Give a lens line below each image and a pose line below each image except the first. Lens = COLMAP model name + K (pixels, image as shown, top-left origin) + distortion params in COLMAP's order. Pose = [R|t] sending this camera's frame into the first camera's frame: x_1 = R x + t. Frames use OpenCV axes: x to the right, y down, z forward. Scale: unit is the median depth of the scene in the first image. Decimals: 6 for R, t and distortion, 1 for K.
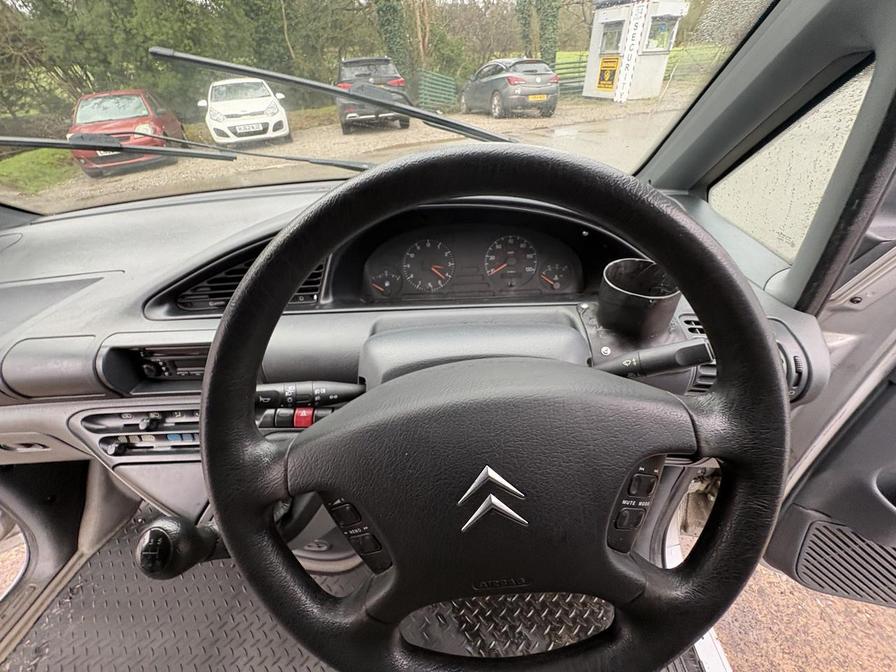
lens RADIAL K [[357.3, 0, 448.2], [0, 357.3, 335.8], [0, 0, 1]] dist [0.002339, 0.000977]
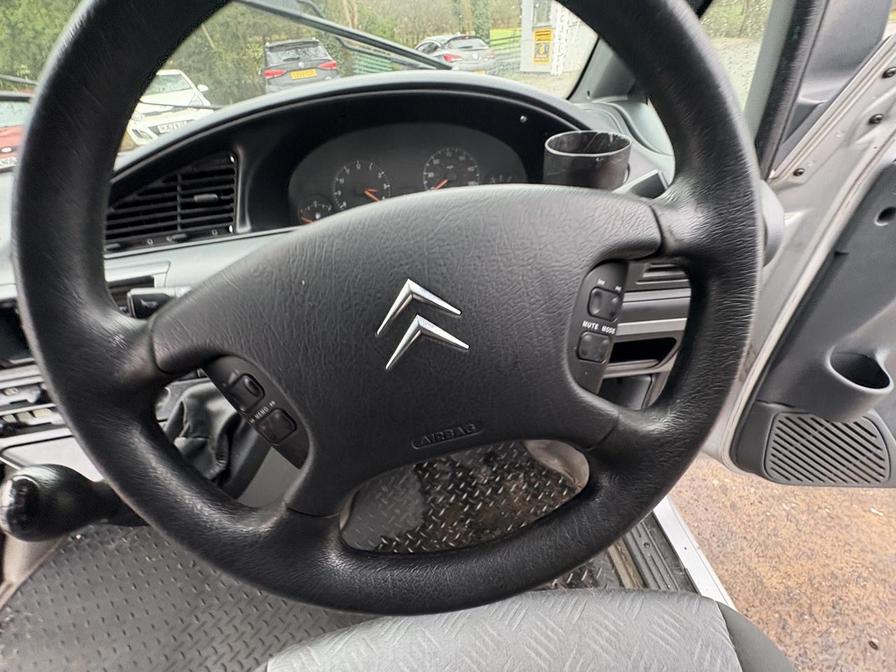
lens RADIAL K [[357.3, 0, 448.1], [0, 357.3, 338.1], [0, 0, 1]] dist [0.002339, 0.000977]
pose [[0.989444, -0.118087, 0.083999, 0.026406], [0.115964, 0.992808, 0.029738, 0.112148], [-0.086906, -0.019683, 0.996022, 0.050939]]
